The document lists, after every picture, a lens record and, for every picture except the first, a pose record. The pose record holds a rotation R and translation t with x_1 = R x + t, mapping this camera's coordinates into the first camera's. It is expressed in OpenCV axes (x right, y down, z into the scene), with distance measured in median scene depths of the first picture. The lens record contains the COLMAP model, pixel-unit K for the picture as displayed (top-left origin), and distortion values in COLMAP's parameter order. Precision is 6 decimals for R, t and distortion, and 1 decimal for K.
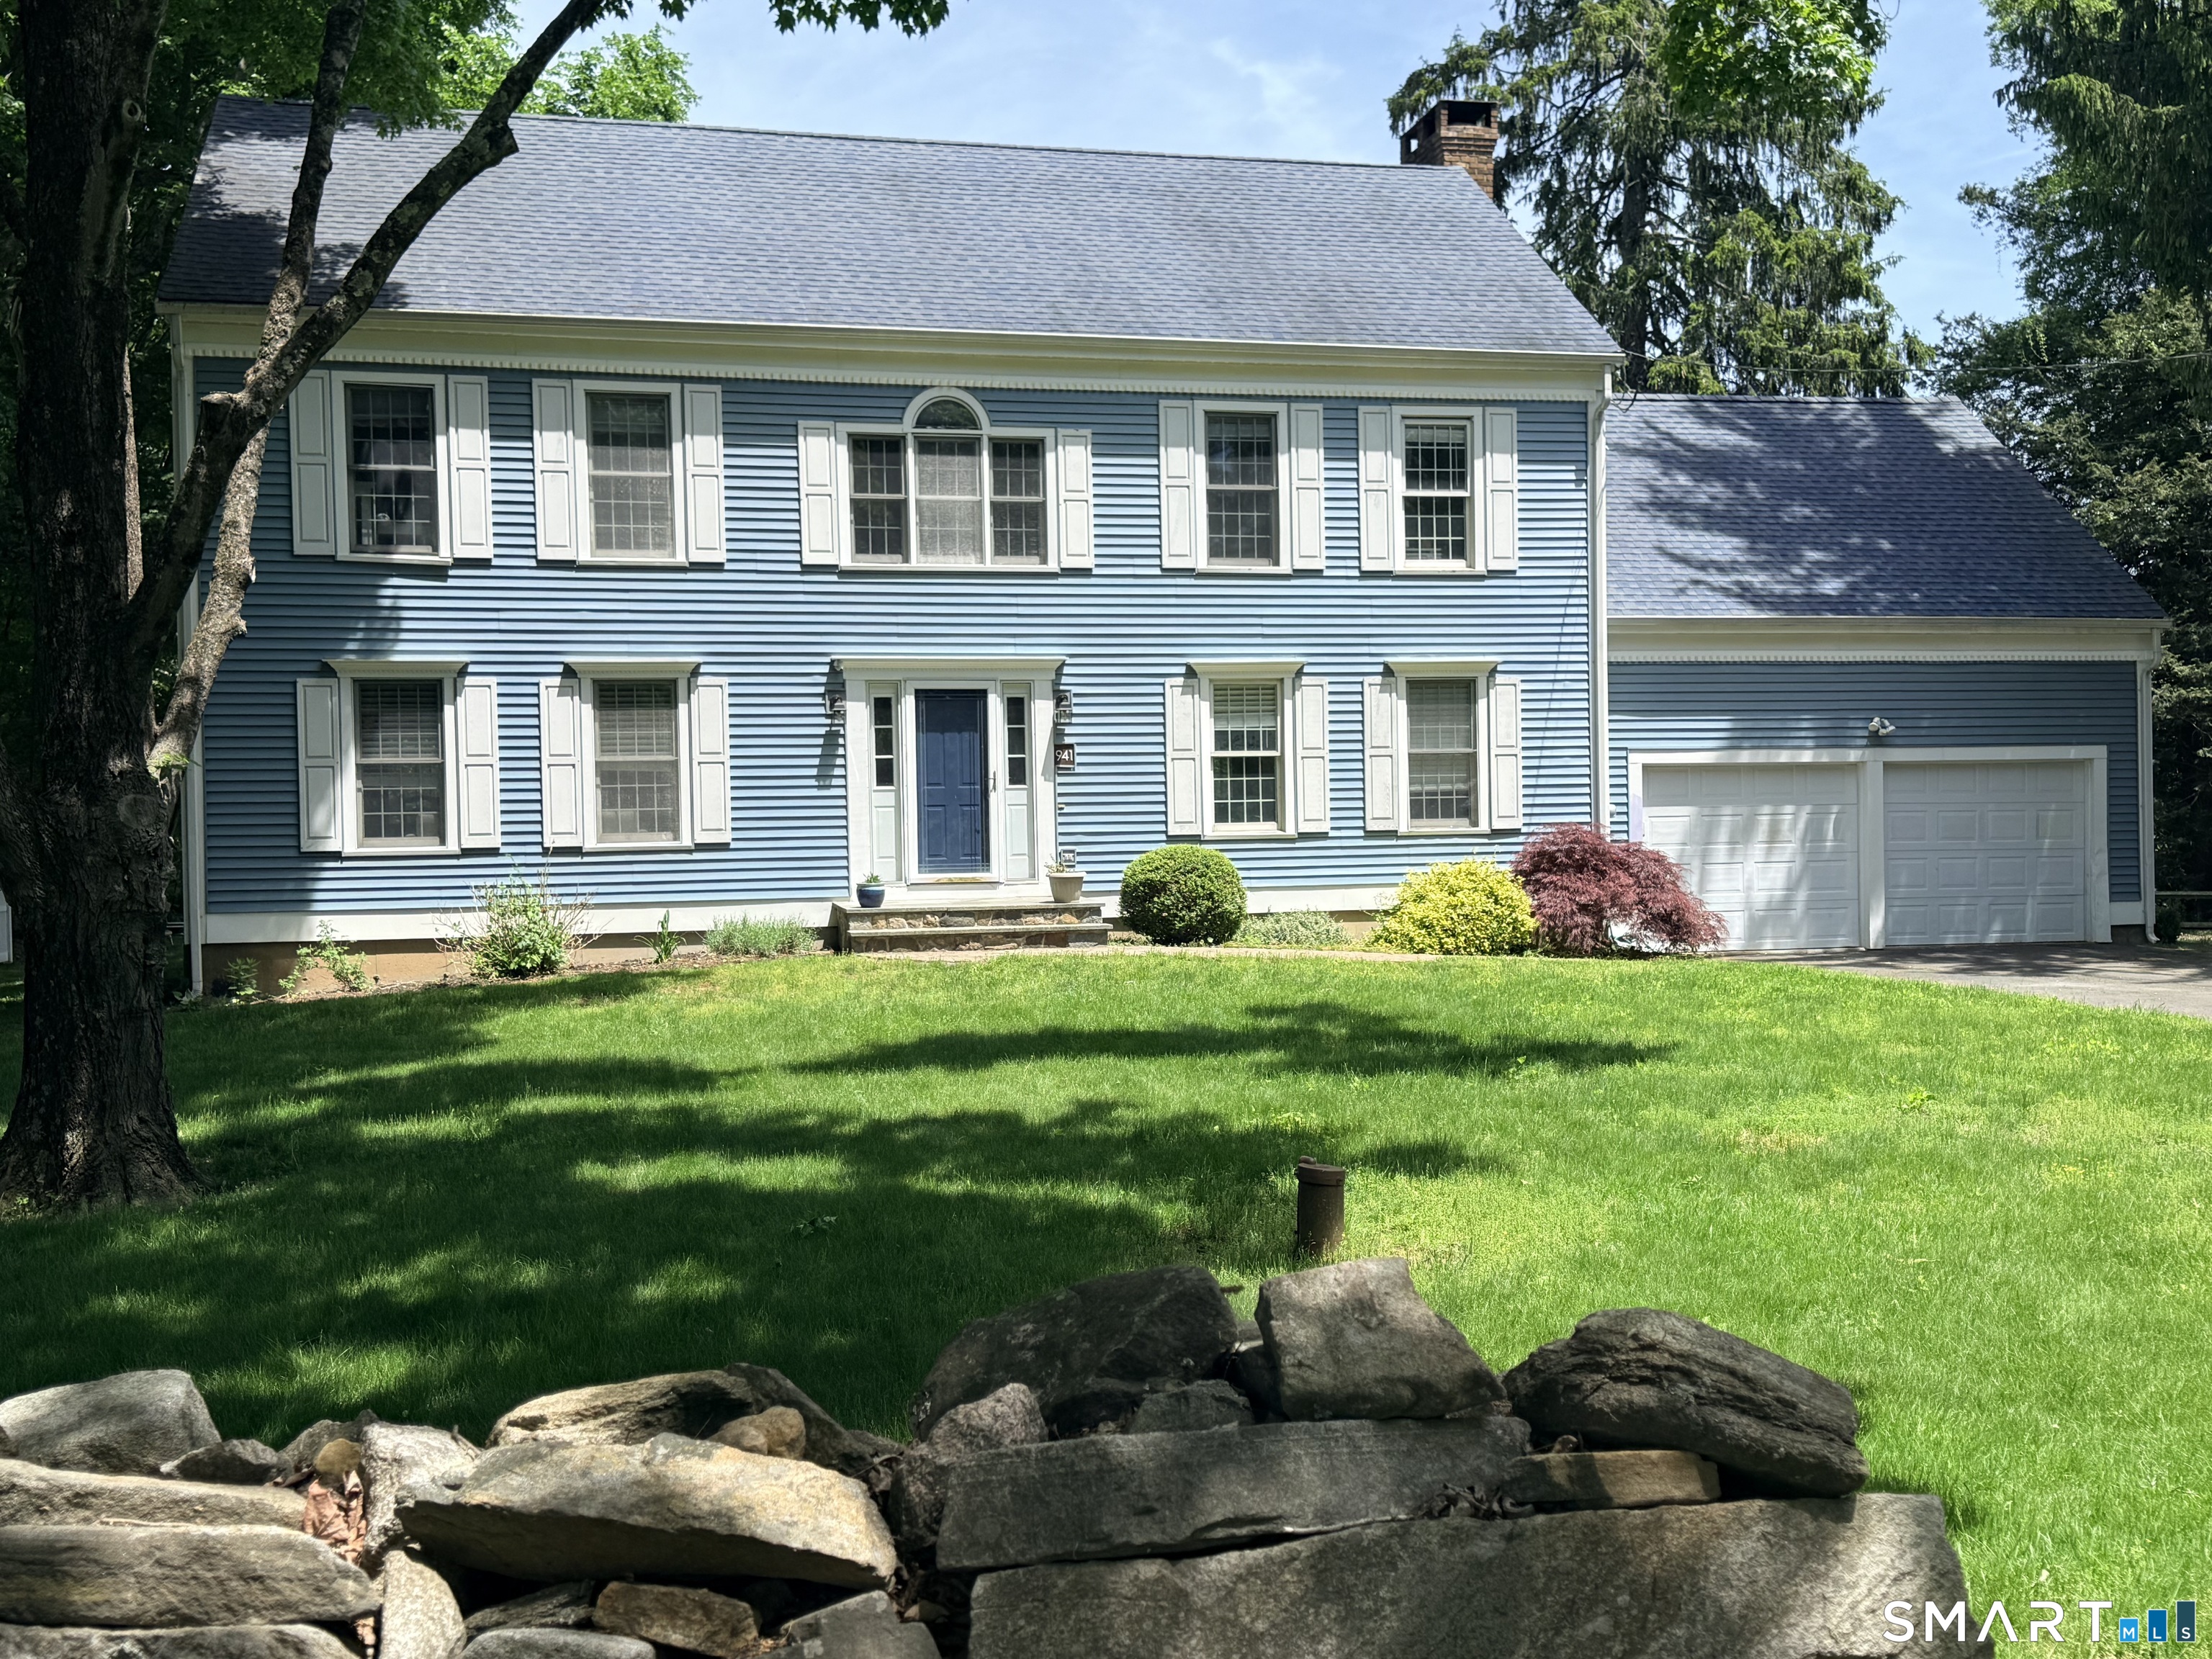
lens RADIAL K [[2208.9, 0, 1106.0], [0, 2208.9, 829.5], [0, 0, 1]] dist [0.165434, -0.225264]
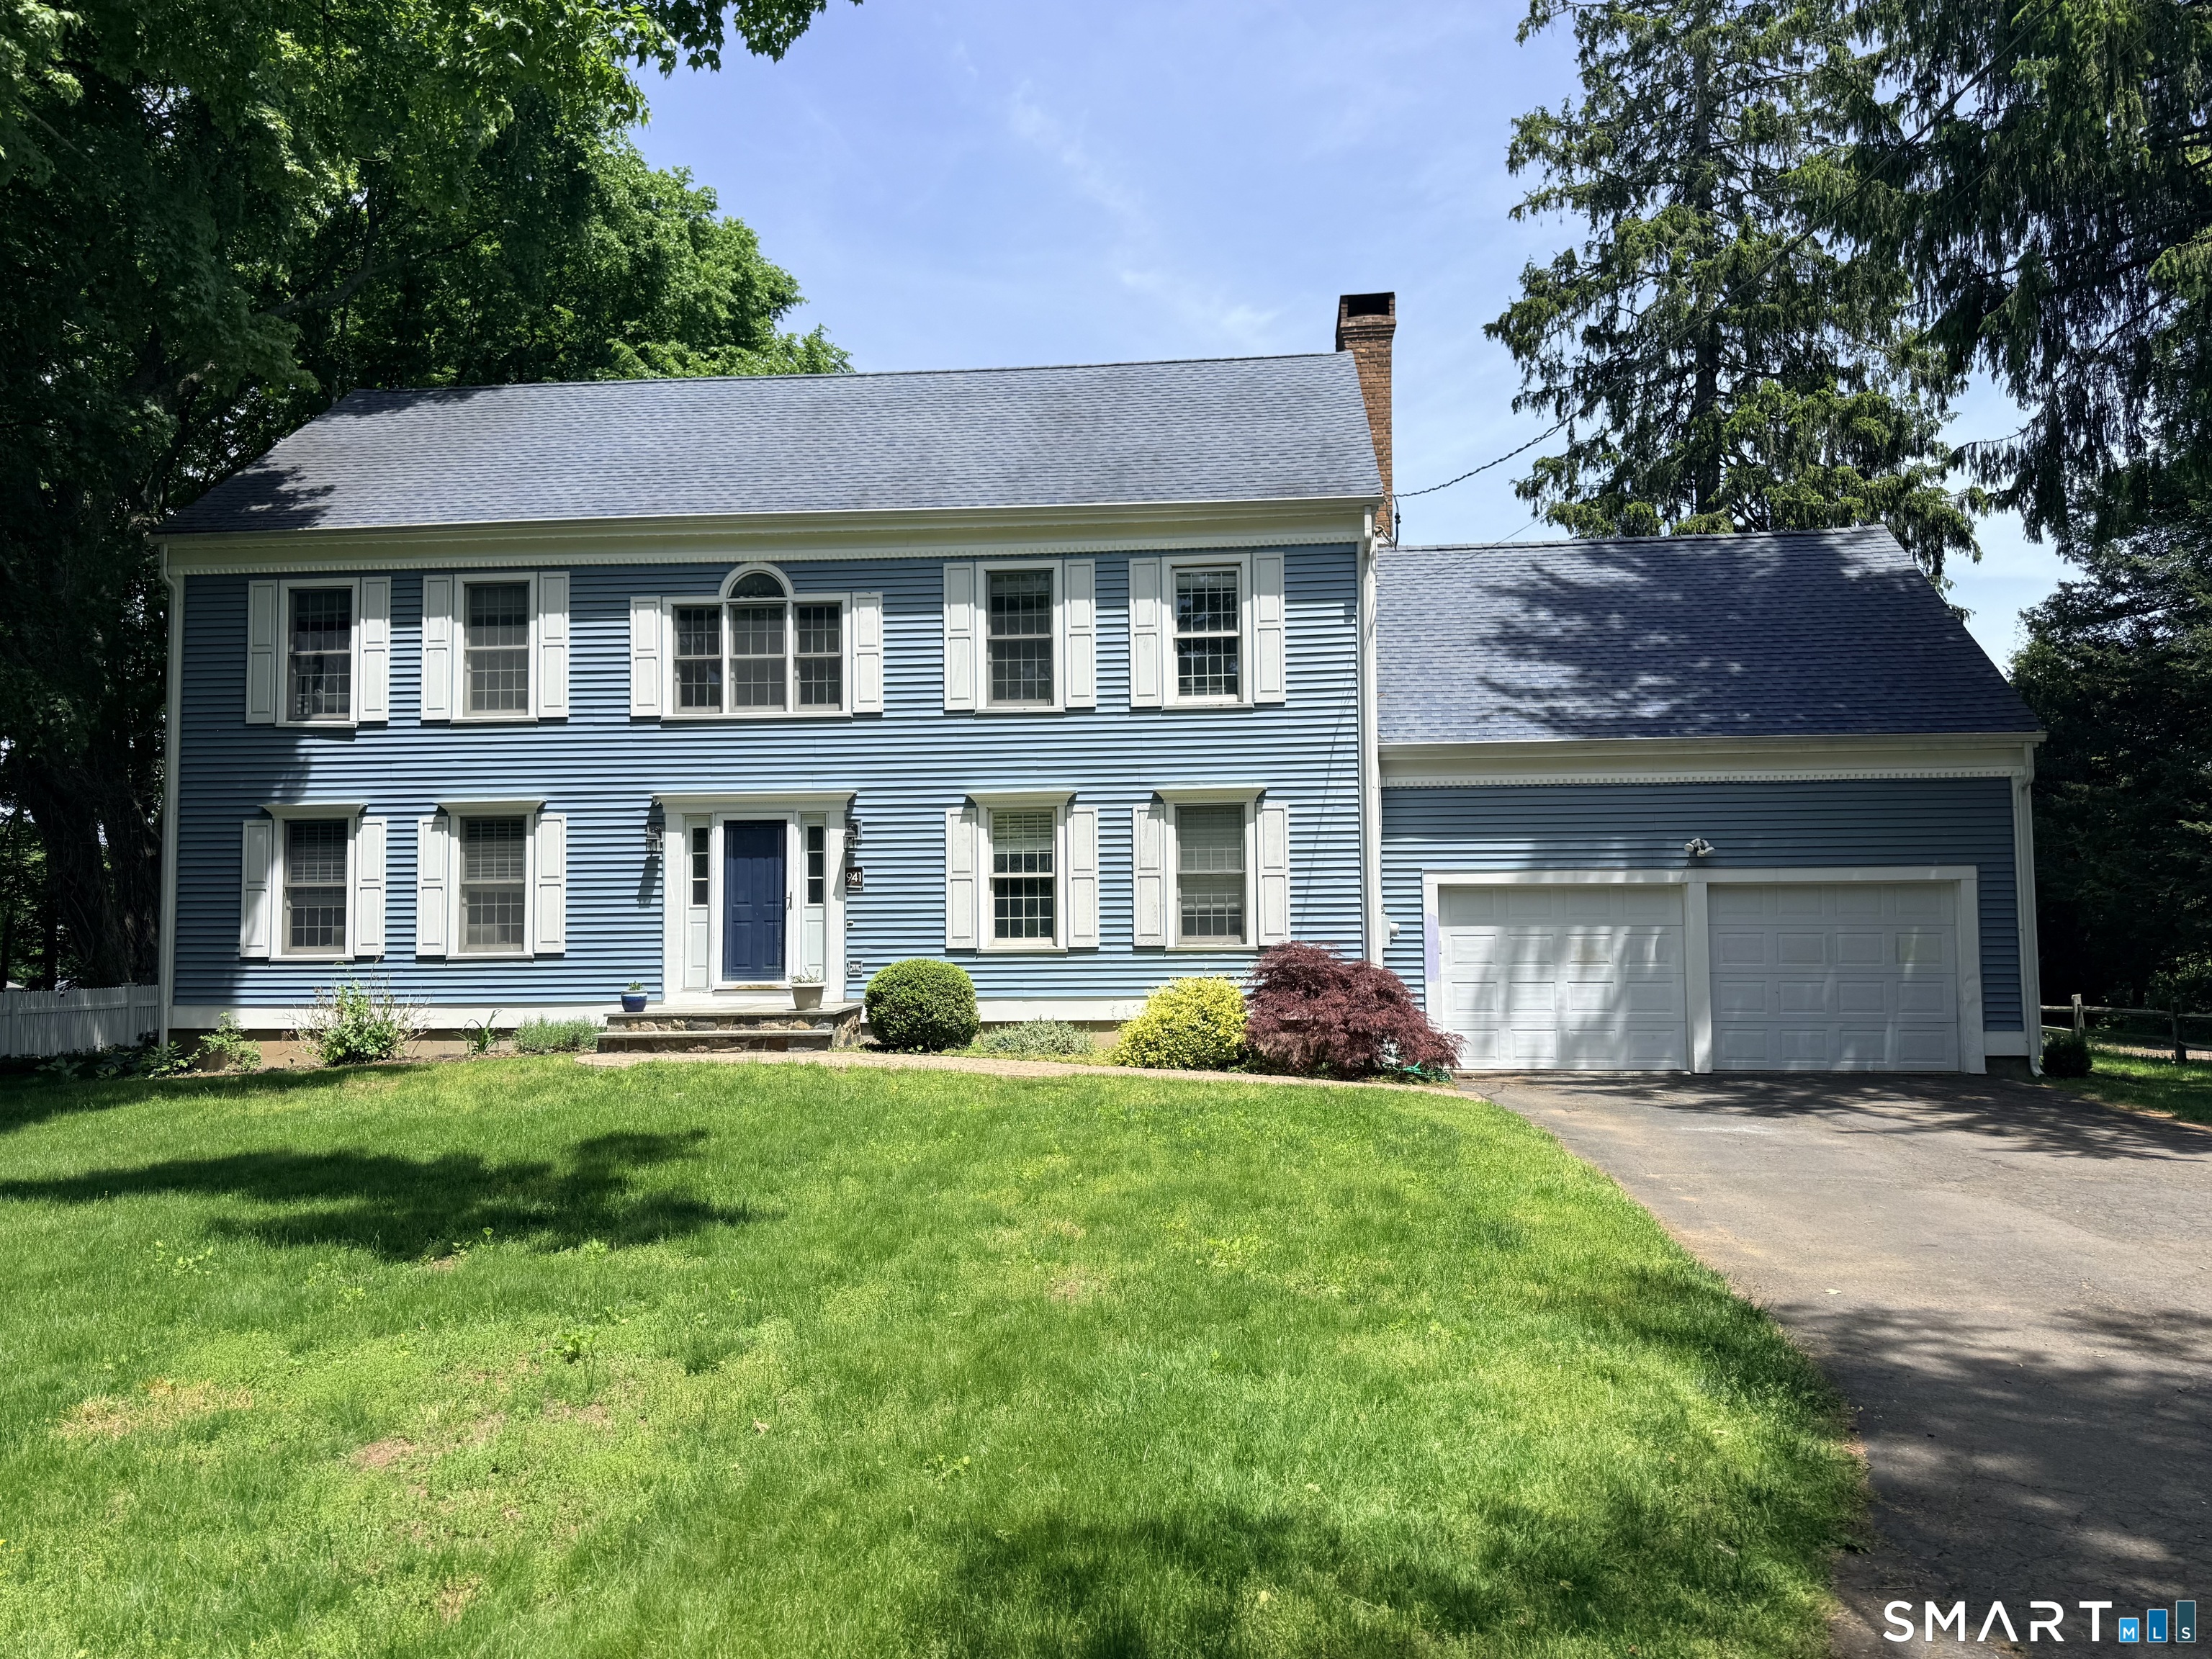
lens RADIAL K [[1559.9, 0, 1106.0], [0, 1559.9, 829.5], [0, 0, 1]] dist [0.165181, -0.305870]
pose [[0.946535, -0.012610, -0.322356, 0.355066], [-0.007789, 0.998051, -0.061914, -0.009120], [0.322508, 0.061115, 0.944592, 0.277834]]
